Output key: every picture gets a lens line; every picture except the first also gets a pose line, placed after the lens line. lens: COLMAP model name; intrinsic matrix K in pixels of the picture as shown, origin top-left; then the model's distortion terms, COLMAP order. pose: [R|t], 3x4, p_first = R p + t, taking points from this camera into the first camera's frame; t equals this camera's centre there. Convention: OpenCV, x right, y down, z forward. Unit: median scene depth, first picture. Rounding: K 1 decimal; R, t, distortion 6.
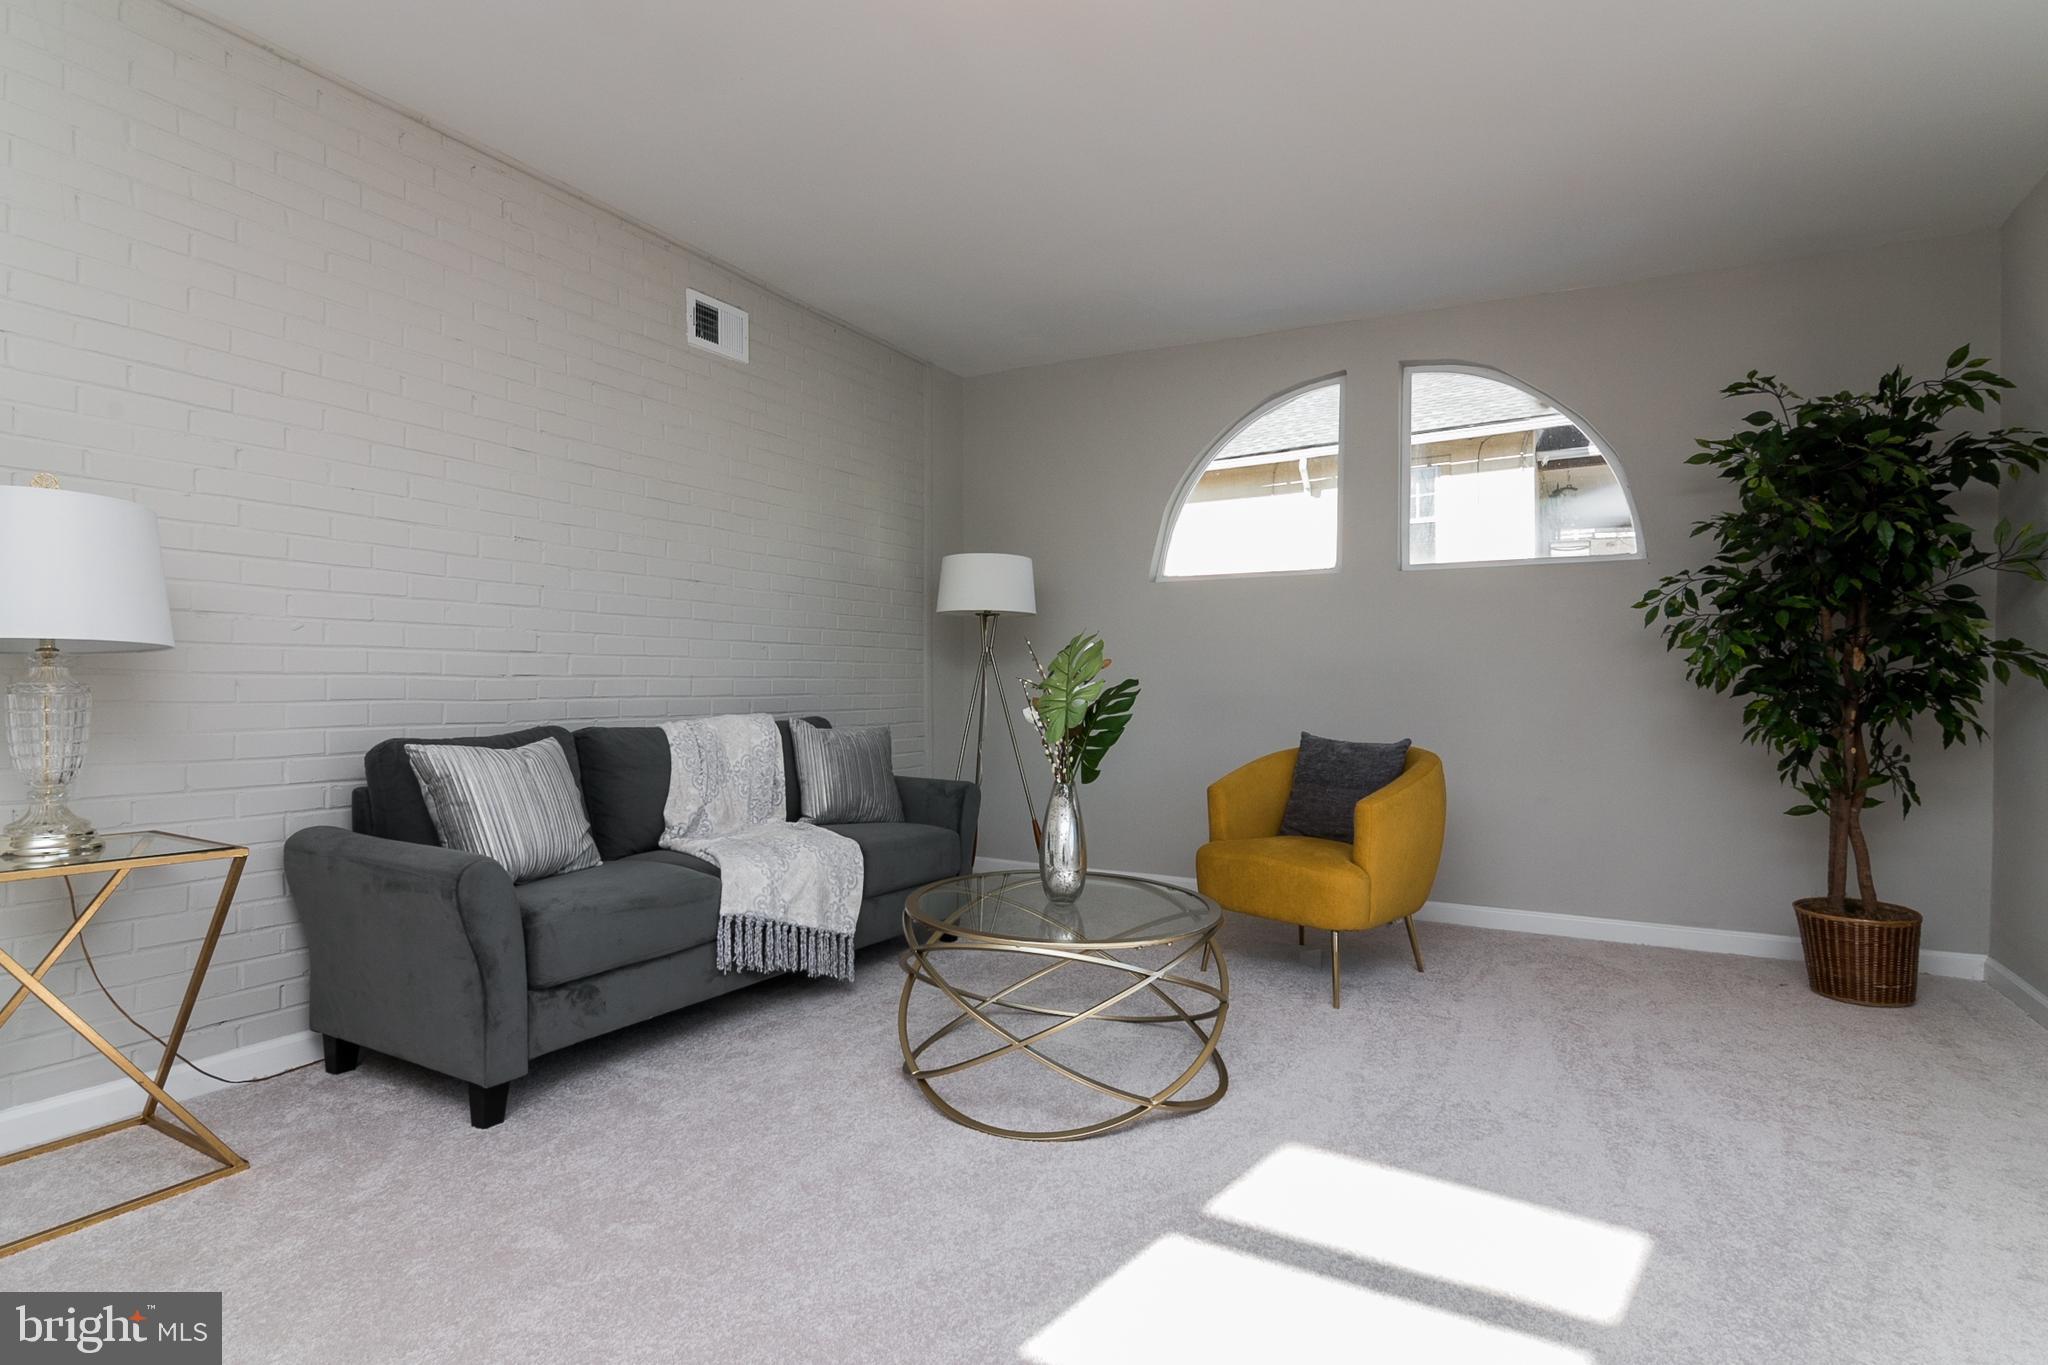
lens RADIAL K [[994.5, 0, 1020.3], [0, 994.5, 692.1], [0, 0, 1]] dist [0.009736, -0.008595]
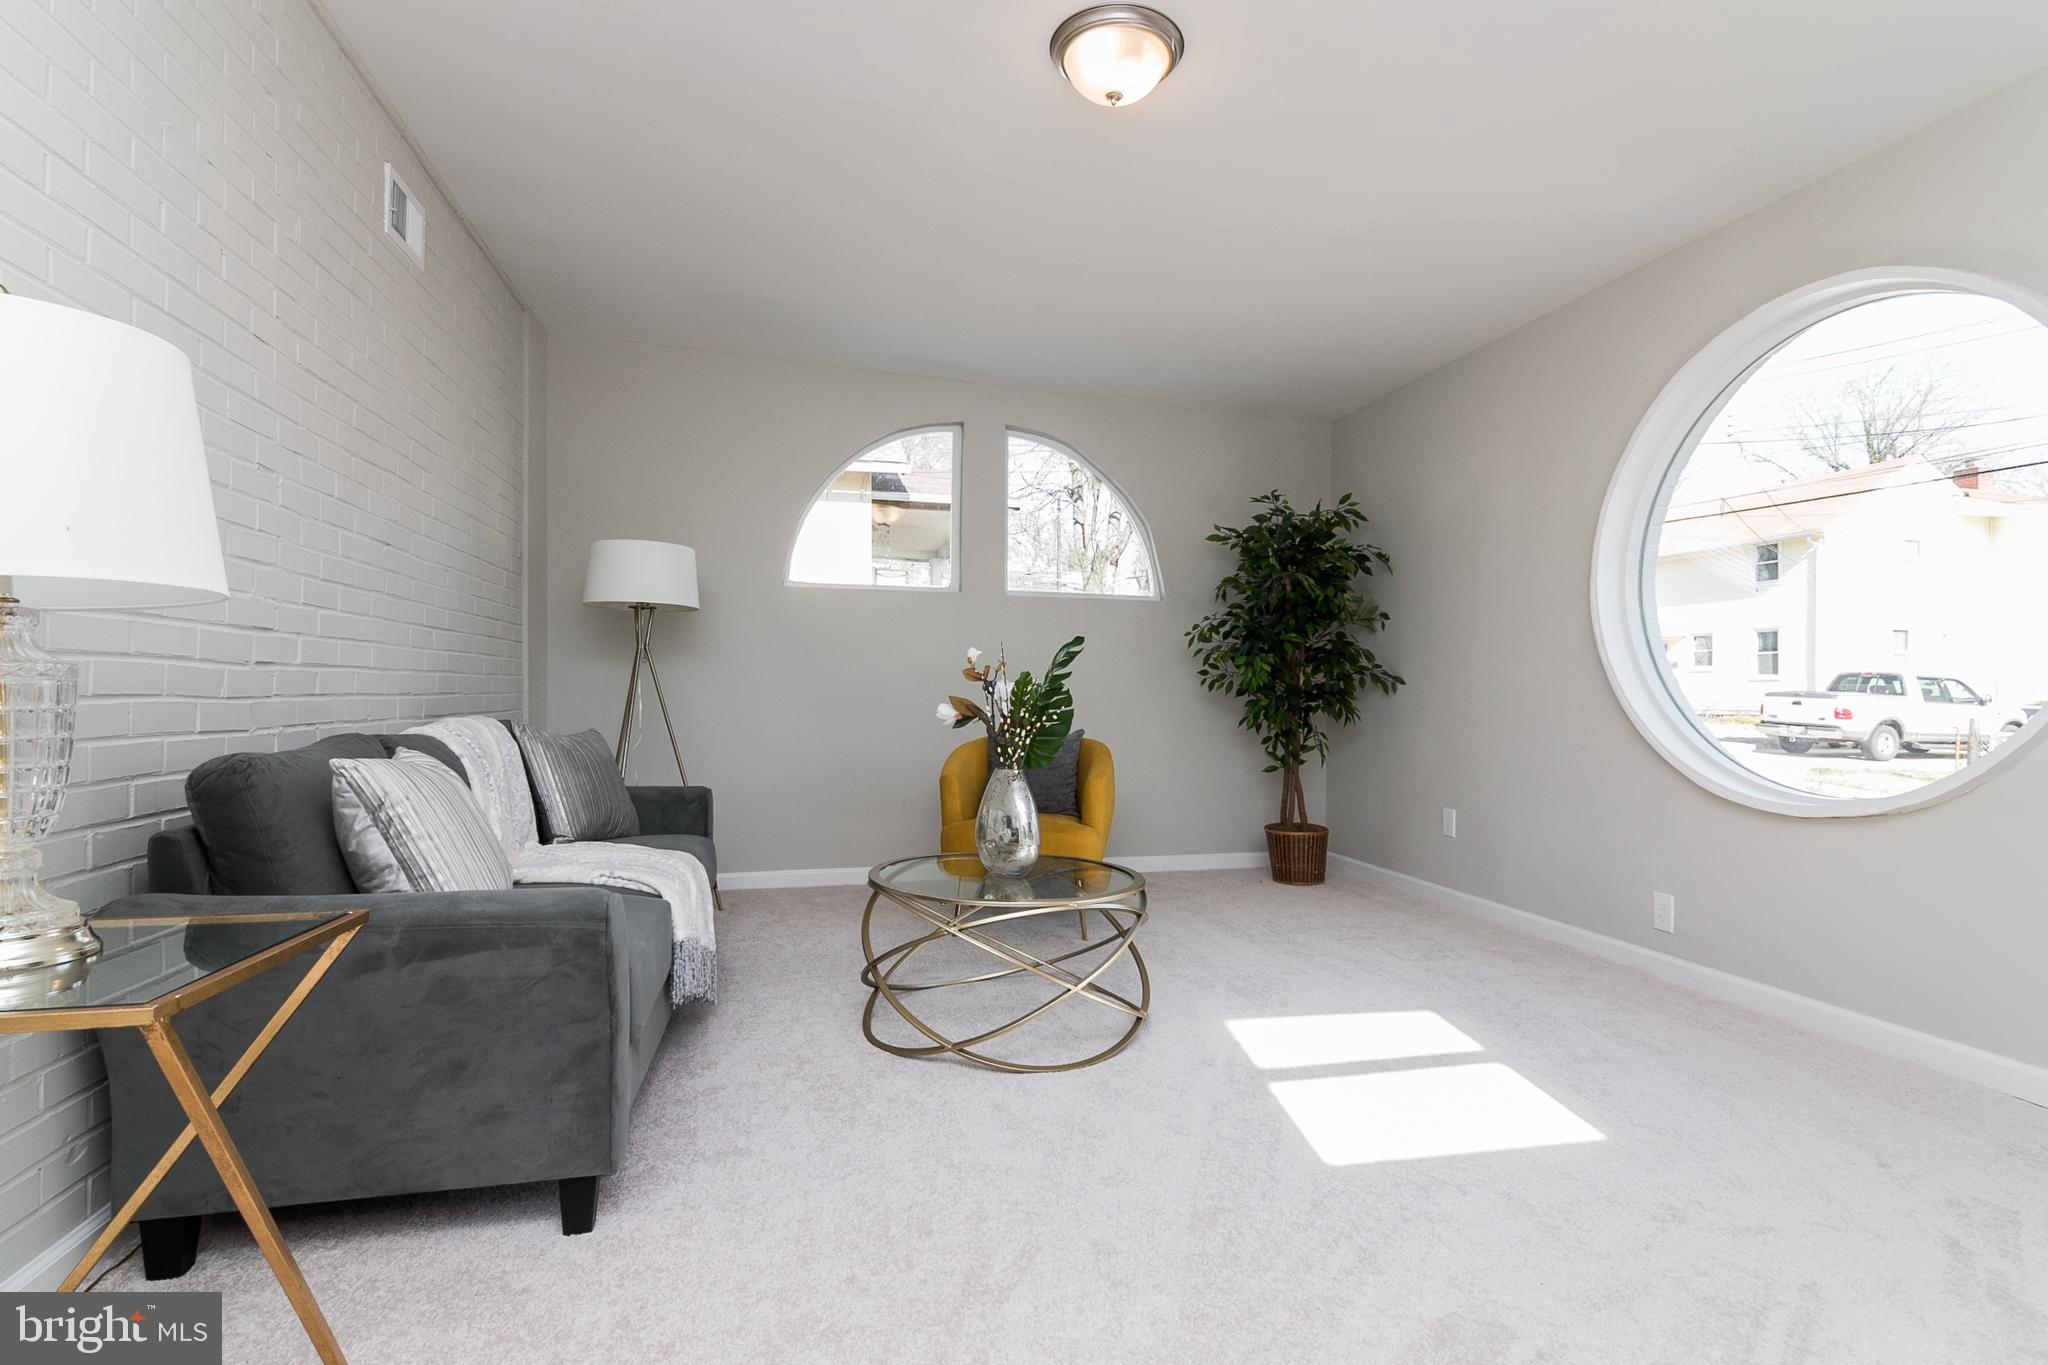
lens RADIAL K [[994.5, 0, 1020.3], [0, 994.5, 692.1], [0, 0, 1]] dist [0.009736, -0.008595]
pose [[0.726877, 0.005731, 0.686744, -0.602181], [-0.002331, 0.999980, -0.005878, 0.006727], [-0.686764, 0.002672, 0.726876, 0.130957]]
